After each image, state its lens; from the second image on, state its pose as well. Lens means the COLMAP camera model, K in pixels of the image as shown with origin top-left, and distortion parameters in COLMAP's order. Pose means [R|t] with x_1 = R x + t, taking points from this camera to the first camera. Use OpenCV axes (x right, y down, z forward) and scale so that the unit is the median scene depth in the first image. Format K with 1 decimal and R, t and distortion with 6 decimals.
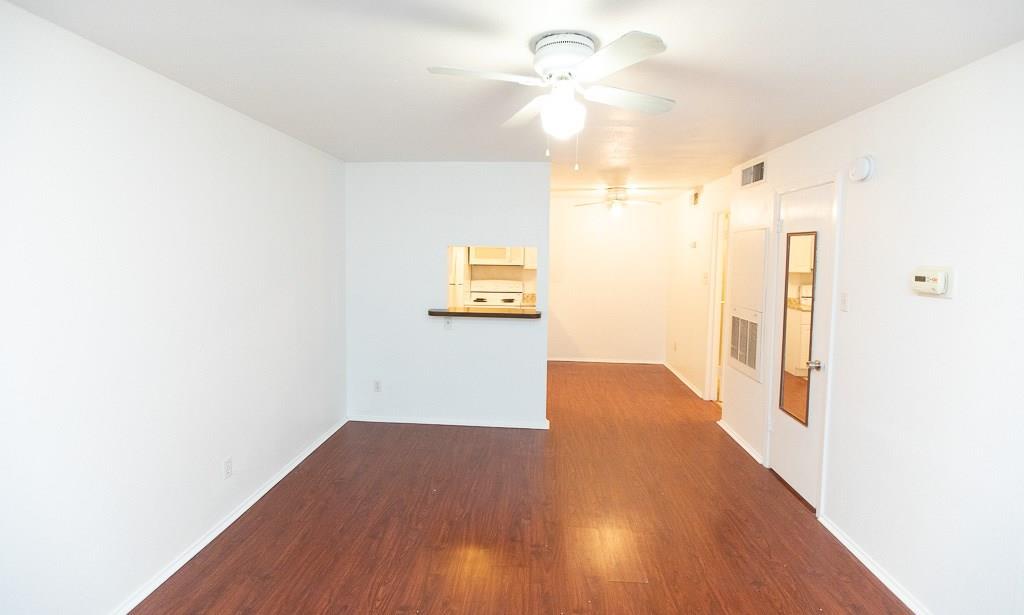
lens RADIAL K [[470.6, 0, 512.0], [0, 470.6, 307.5], [0, 0, 1]] dist [0.000581, 0.000048]
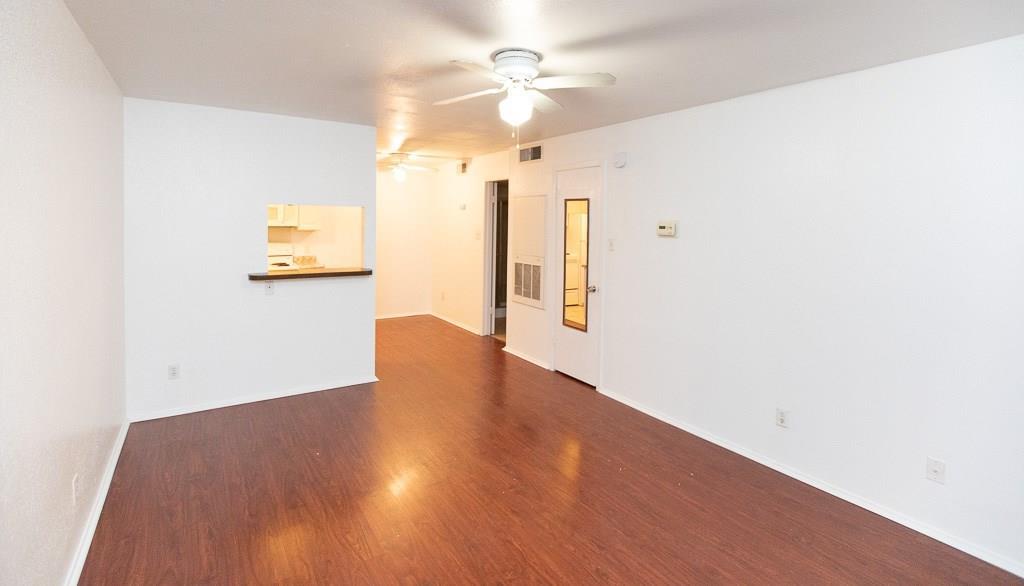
lens RADIAL K [[476.1, 0, 511.4], [0, 476.1, 271.0], [0, 0, 1]] dist [-0.000818, 0.000132]
pose [[0.797060, -0.066856, 0.600189, -0.331523], [0.066928, 0.997510, 0.022233, 0.011930], [-0.600181, 0.022448, 0.799549, -0.032118]]
